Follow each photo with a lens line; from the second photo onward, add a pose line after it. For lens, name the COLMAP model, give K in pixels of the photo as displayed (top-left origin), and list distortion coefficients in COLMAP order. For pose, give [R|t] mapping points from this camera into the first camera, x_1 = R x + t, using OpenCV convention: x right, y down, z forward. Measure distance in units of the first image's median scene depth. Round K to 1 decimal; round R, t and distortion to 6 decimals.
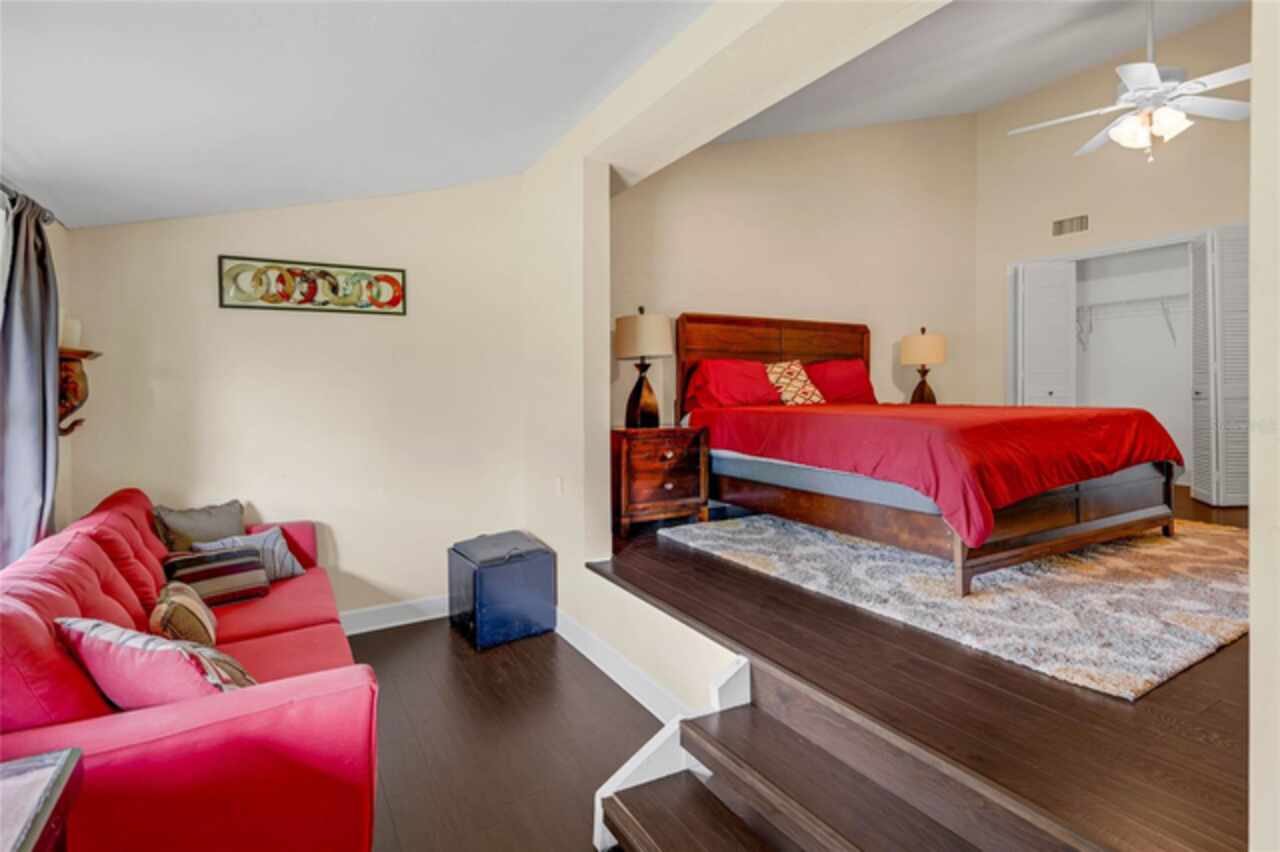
lens RADIAL K [[610.0, 0, 634.1], [0, 610.0, 391.7], [0, 0, 1]] dist [0.003215, -0.000982]
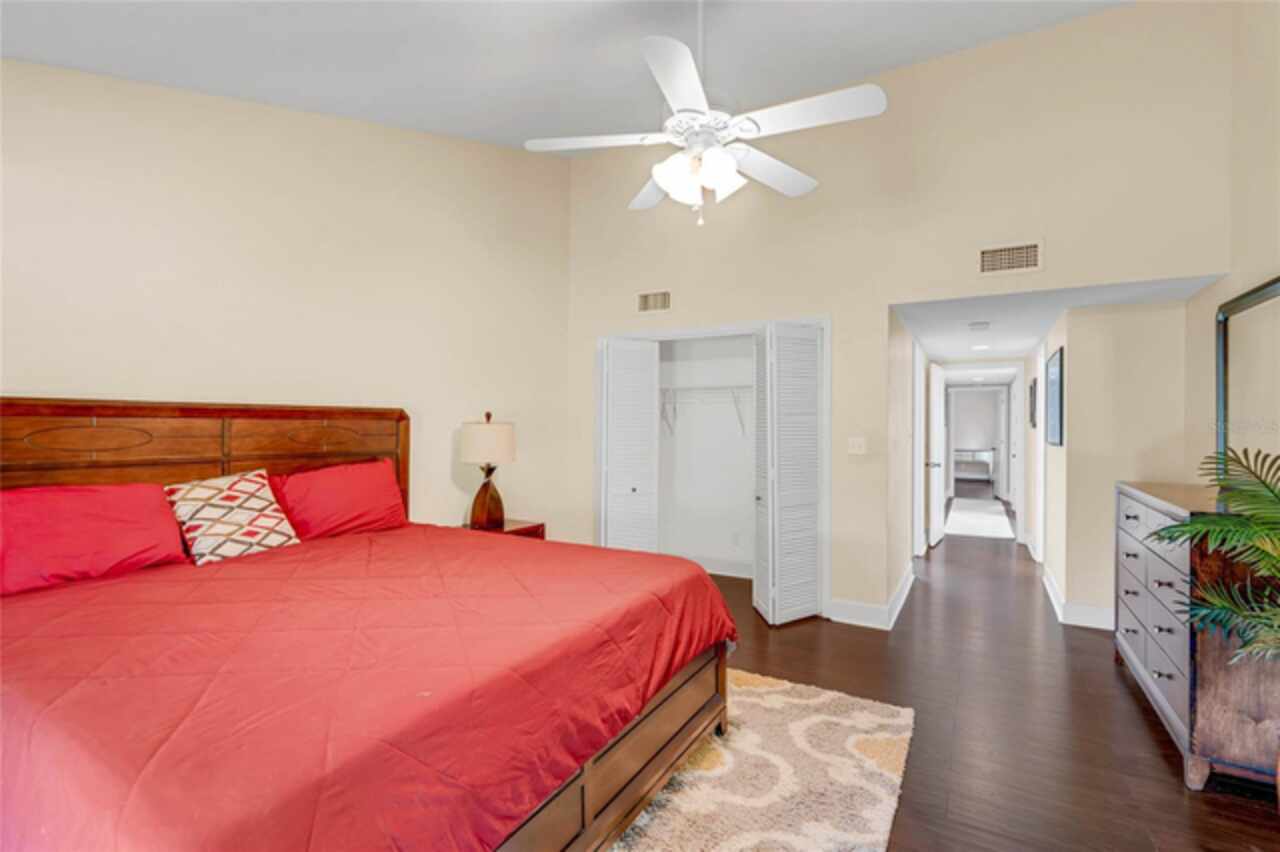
lens RADIAL K [[594.2, 0, 640.2], [0, 594.2, 426.2], [0, 0, 1]] dist [0.004048, 0.000160]
pose [[0.861403, 0.009846, 0.507826, 0.307003], [-0.005709, 0.999937, -0.009703, -0.096223], [-0.507890, 0.005459, 0.861405, 0.312095]]
